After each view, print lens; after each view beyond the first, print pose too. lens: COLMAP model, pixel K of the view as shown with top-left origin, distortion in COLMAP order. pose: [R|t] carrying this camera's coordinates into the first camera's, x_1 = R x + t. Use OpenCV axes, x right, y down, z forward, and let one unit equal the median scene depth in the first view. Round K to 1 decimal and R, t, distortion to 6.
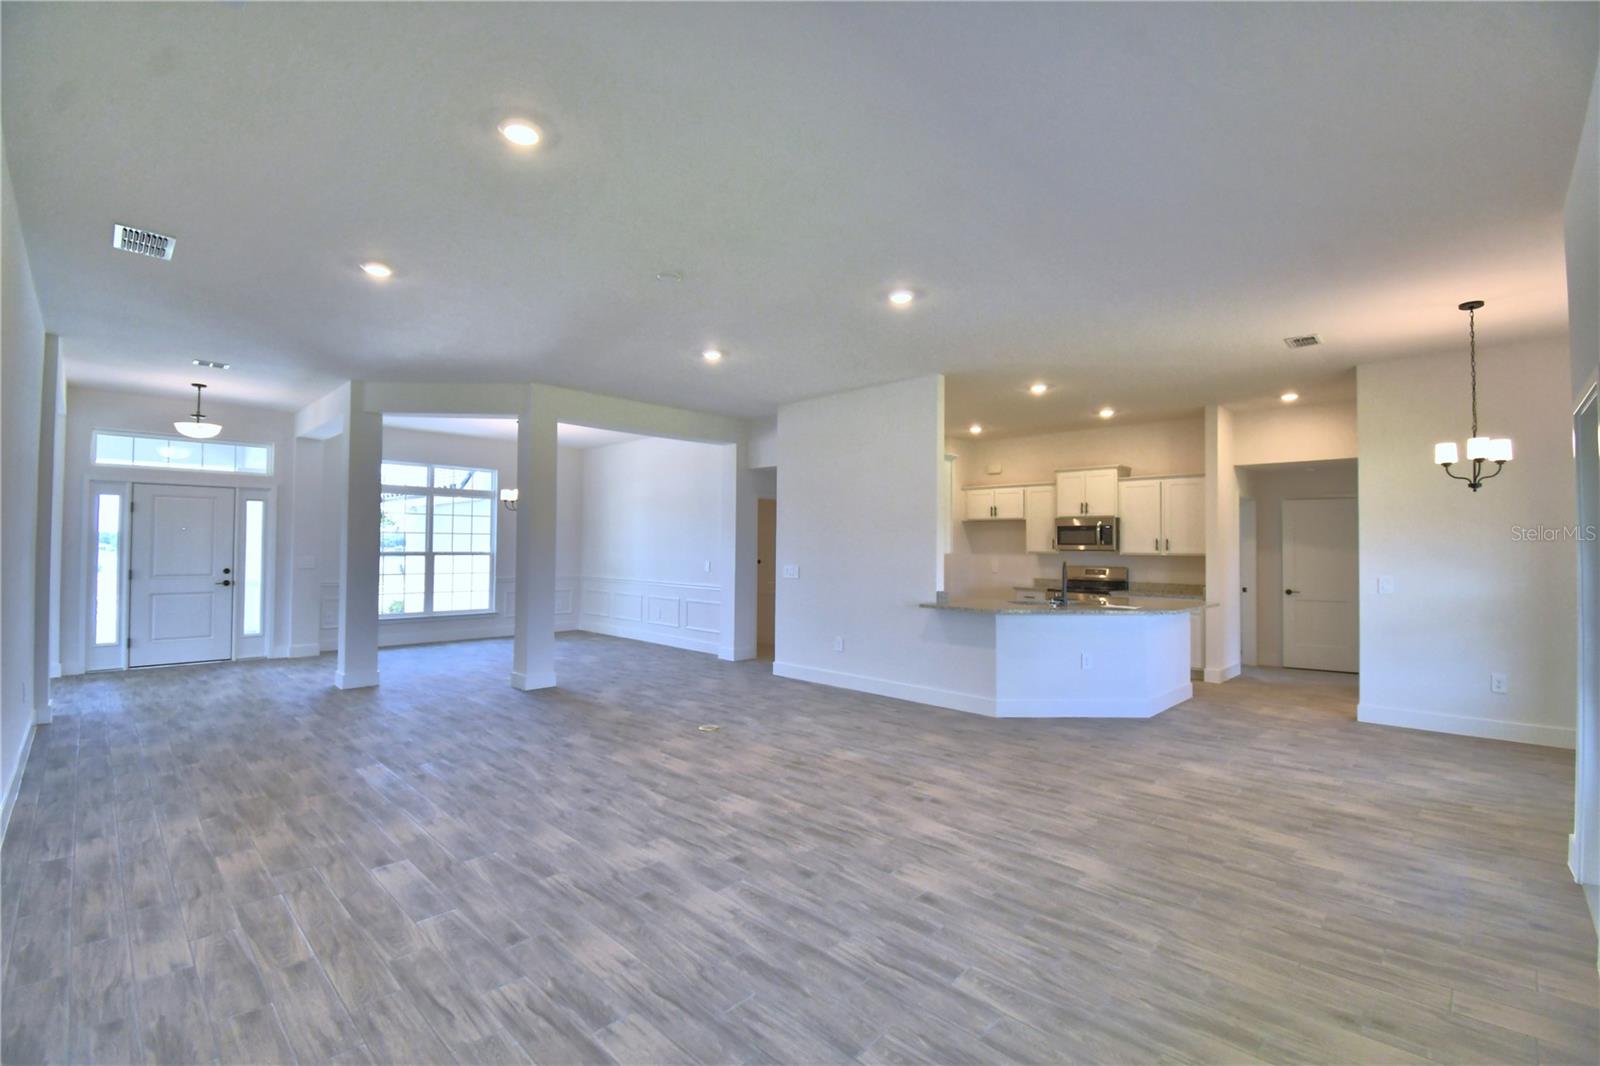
lens RADIAL K [[700.7, 0, 800.0], [0, 700.7, 533.0], [0, 0, 1]] dist [0.011802, -0.016591]
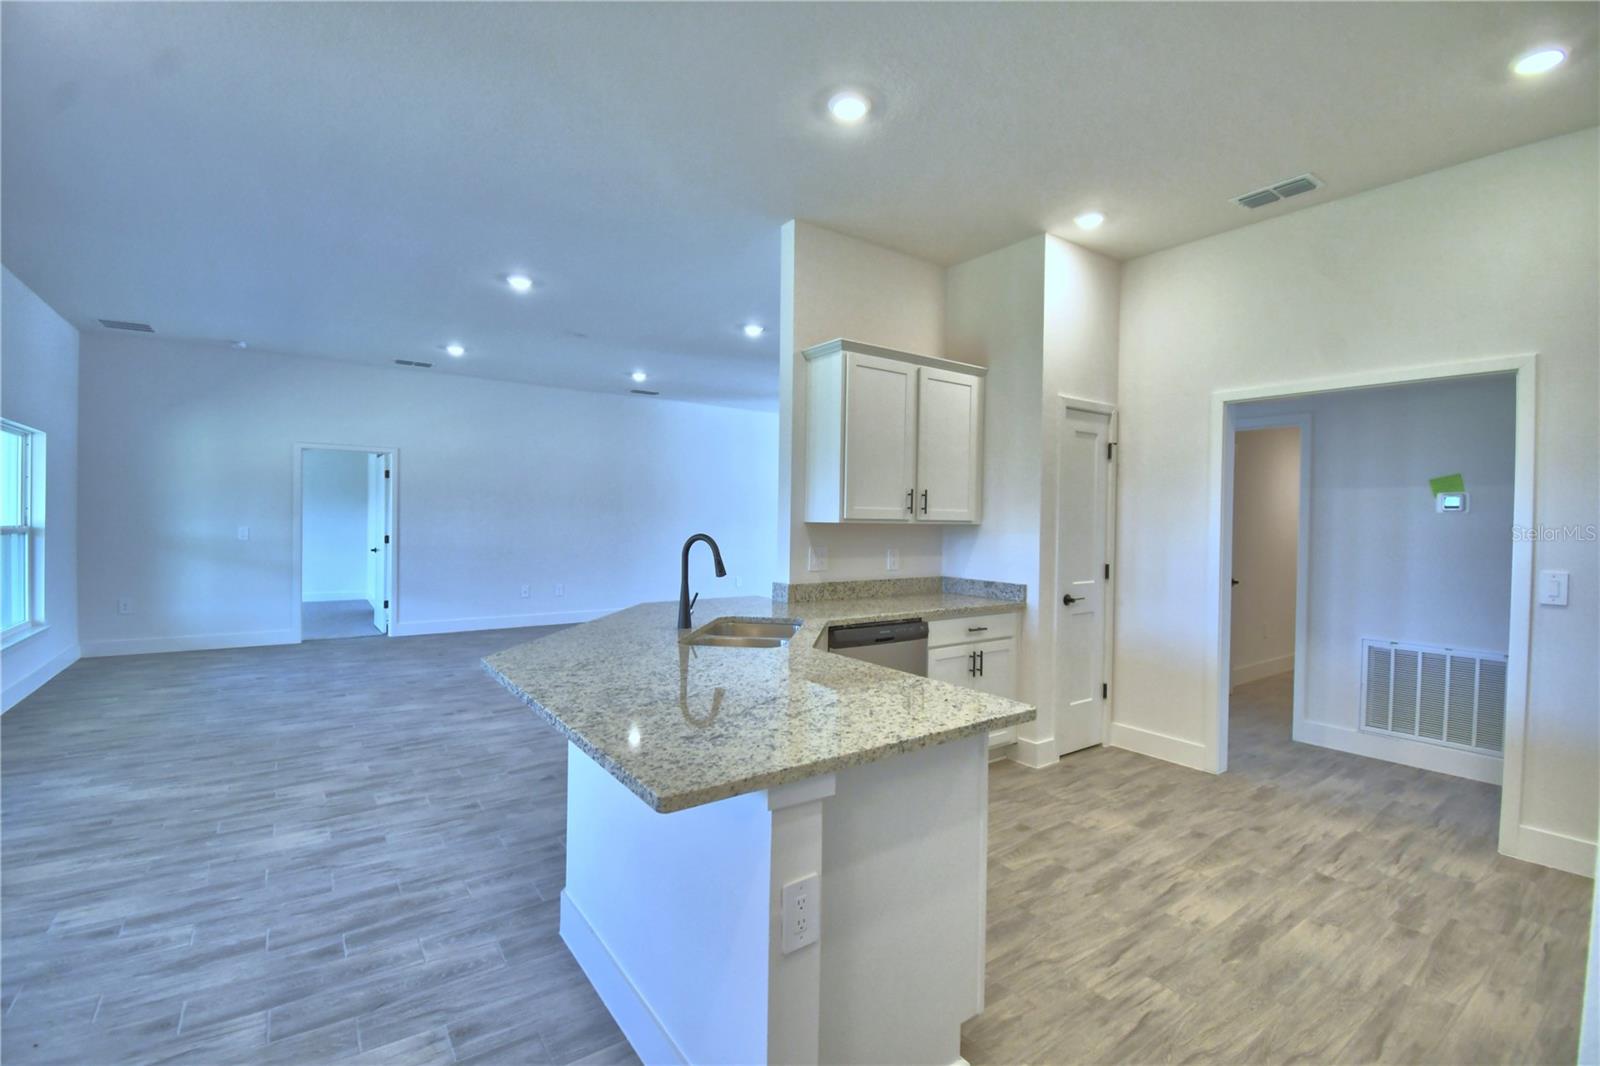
lens RADIAL K [[697.1, 0, 772.7], [0, 697.1, 533.5], [0, 0, 1]] dist [0.001781, -0.015910]
pose [[-0.188645, 0.009223, -0.982002, 1.094127], [0.000244, 0.999956, 0.009345, 0.047743], [0.982045, 0.001524, -0.188639, 1.527183]]
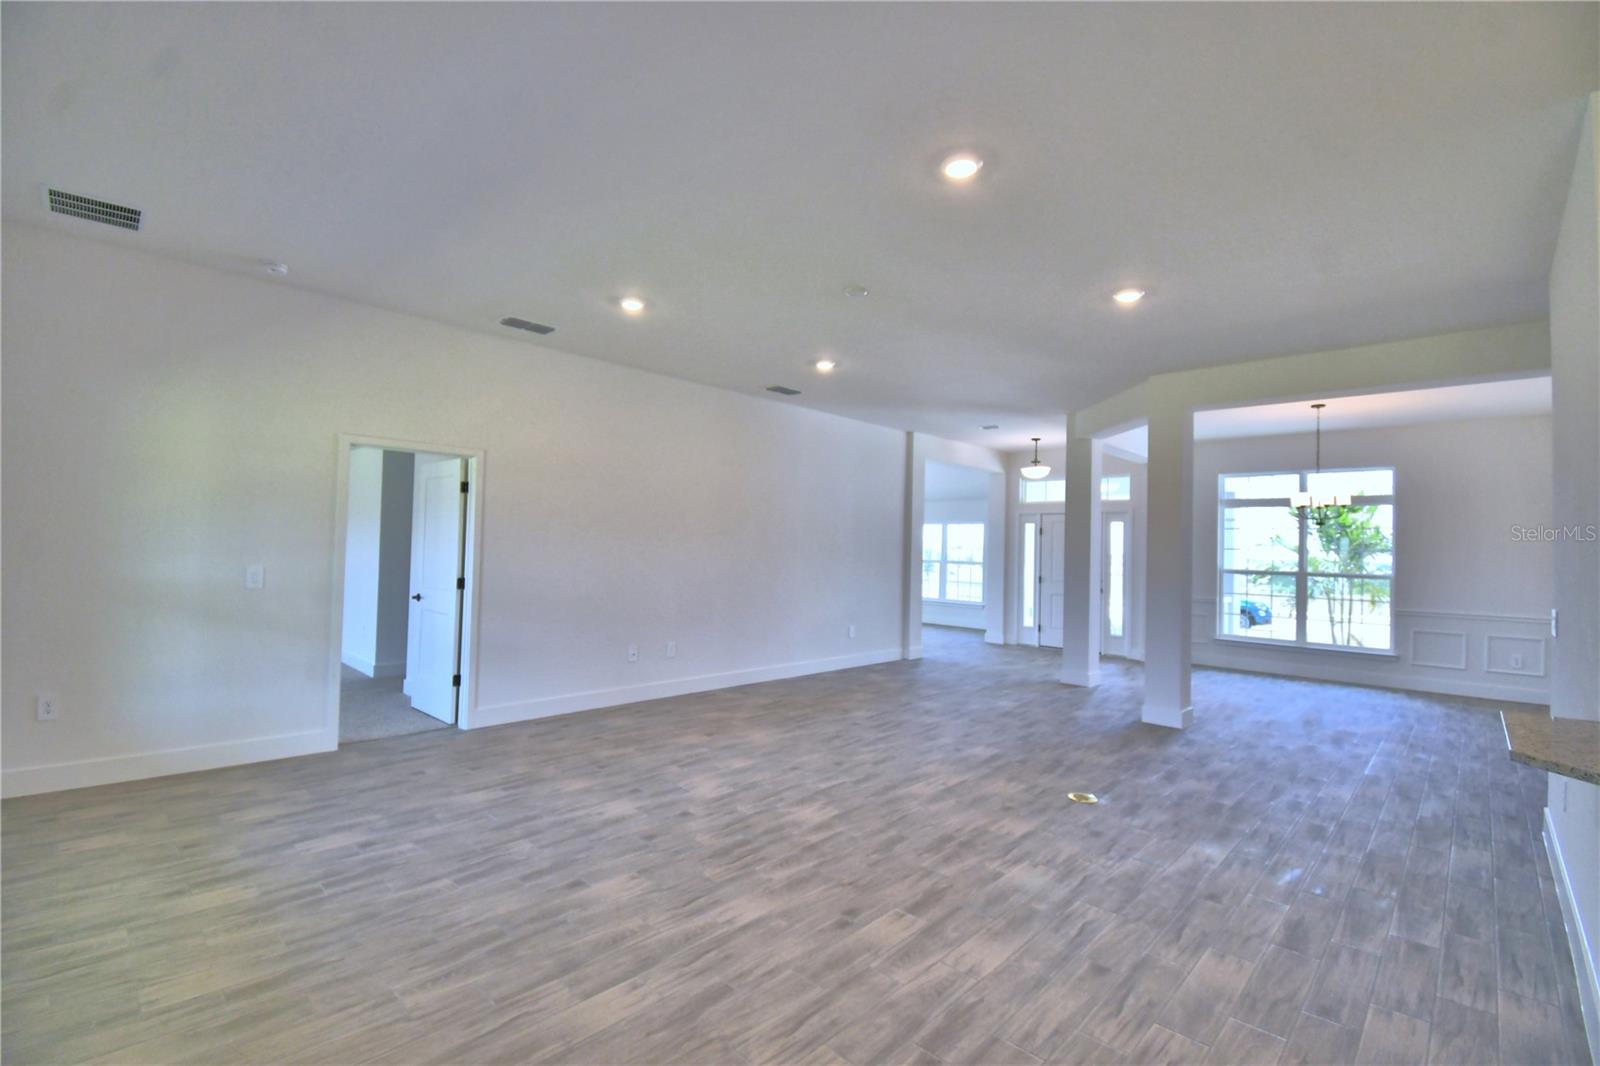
lens RADIAL K [[697.1, 0, 772.7], [0, 697.1, 533.5], [0, 0, 1]] dist [0.001781, -0.015910]
pose [[-0.009989, -0.029915, -0.999503, 0.745734], [-0.009183, 0.999513, -0.029823, 0.024518], [0.999908, 0.008880, -0.010259, 0.799297]]
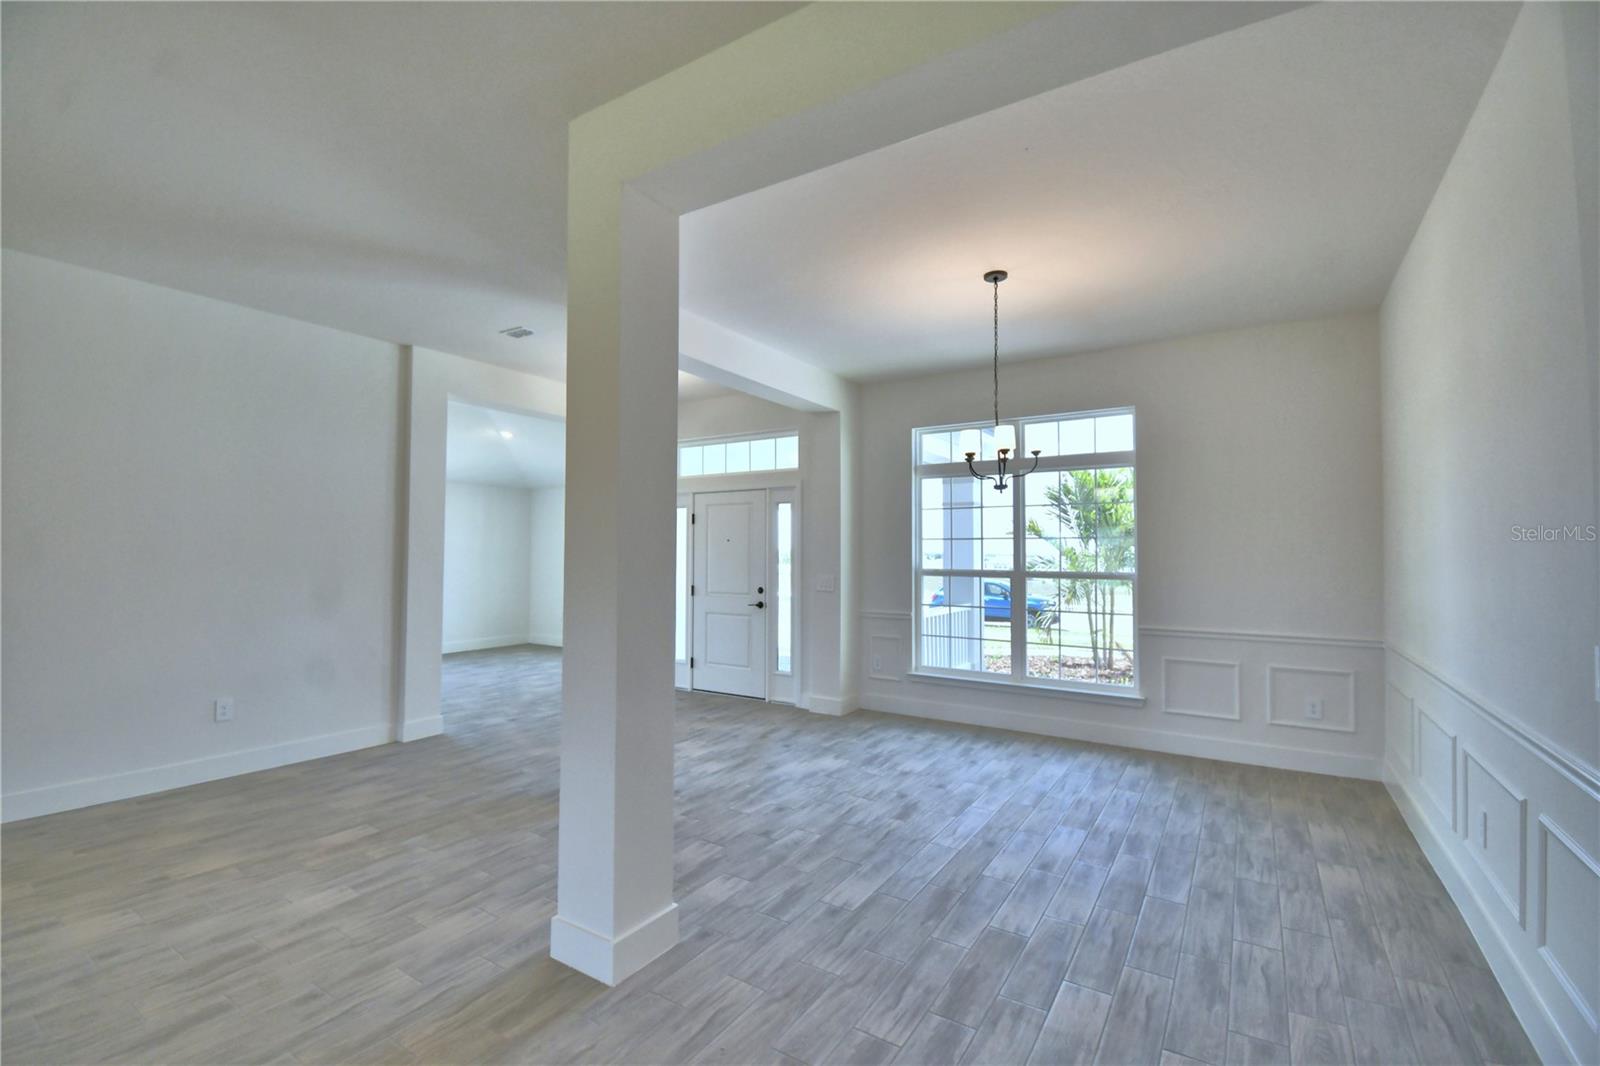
lens RADIAL K [[697.1, 0, 772.7], [0, 697.1, 533.5], [0, 0, 1]] dist [0.001781, -0.015910]
pose [[0.183853, -0.036773, -0.982266, -0.012186], [0.012543, 0.999306, -0.035063, 0.028994], [0.982874, -0.005874, 0.184186, 1.560376]]
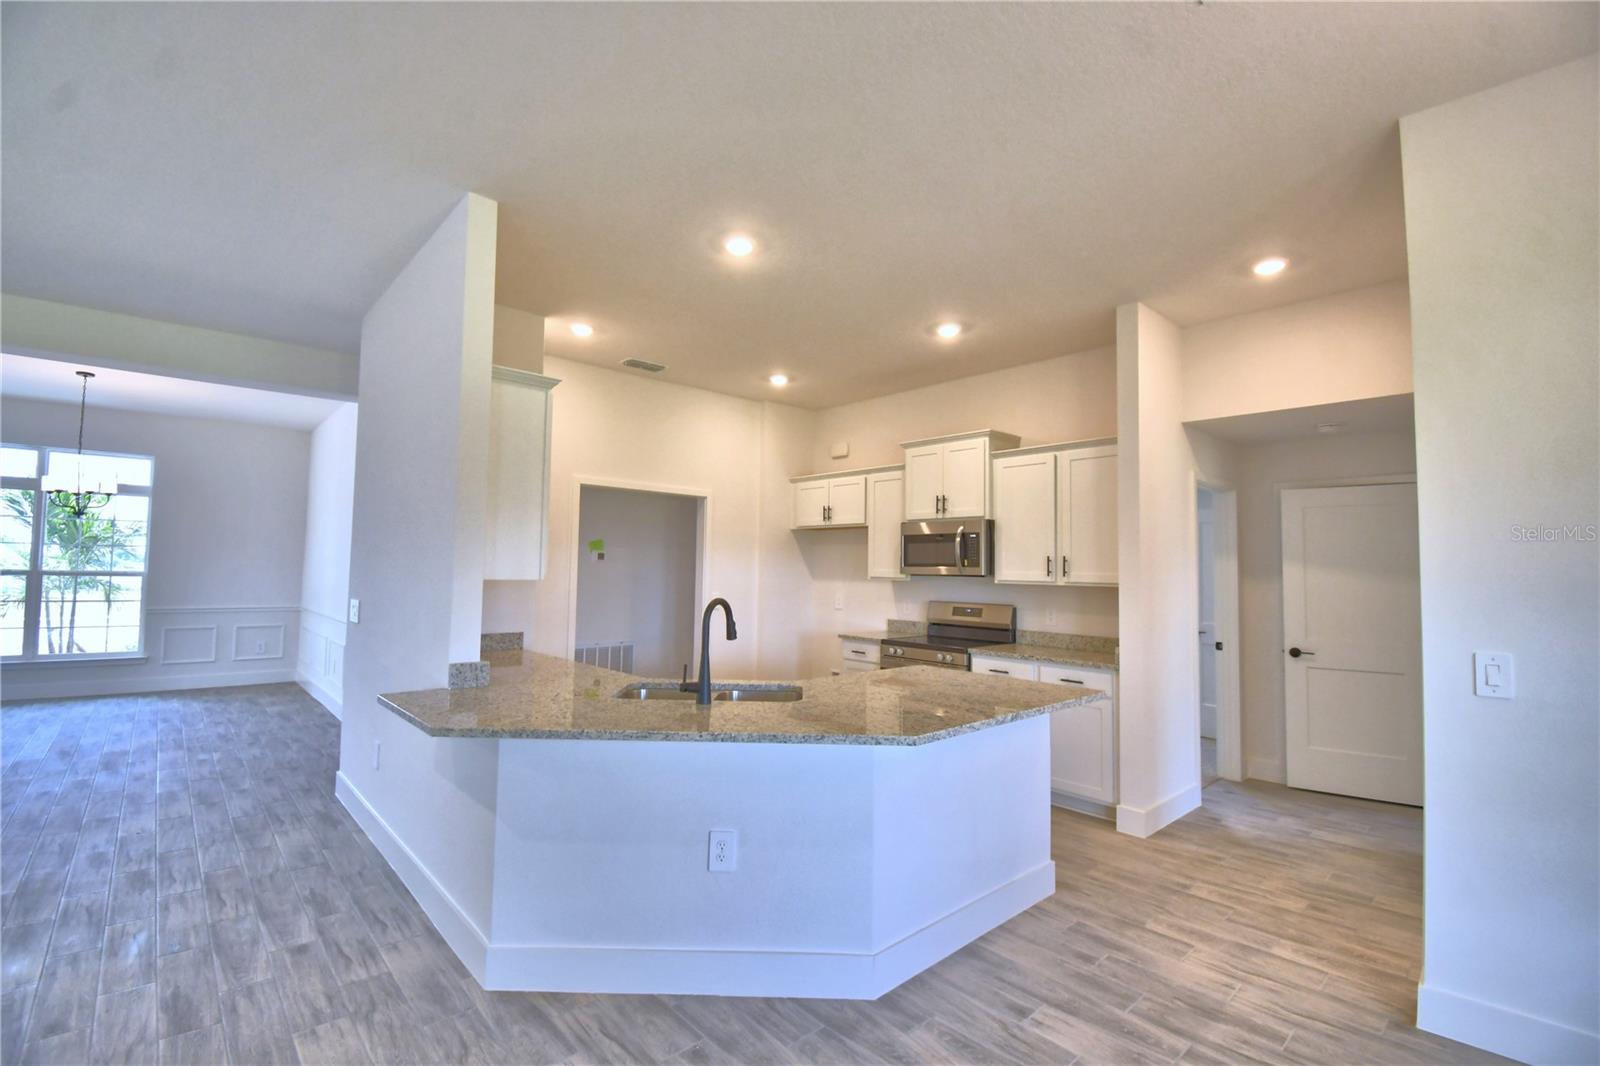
lens RADIAL K [[708.2, 0, 800.0], [0, 708.2, 533.0], [0, 0, 1]] dist [0.000309, -0.014818]
pose [[0.998698, 0.004637, -0.050799, 0.610447], [-0.006481, 0.999323, -0.036204, 0.021154], [0.050597, 0.036486, 0.998052, 0.765480]]
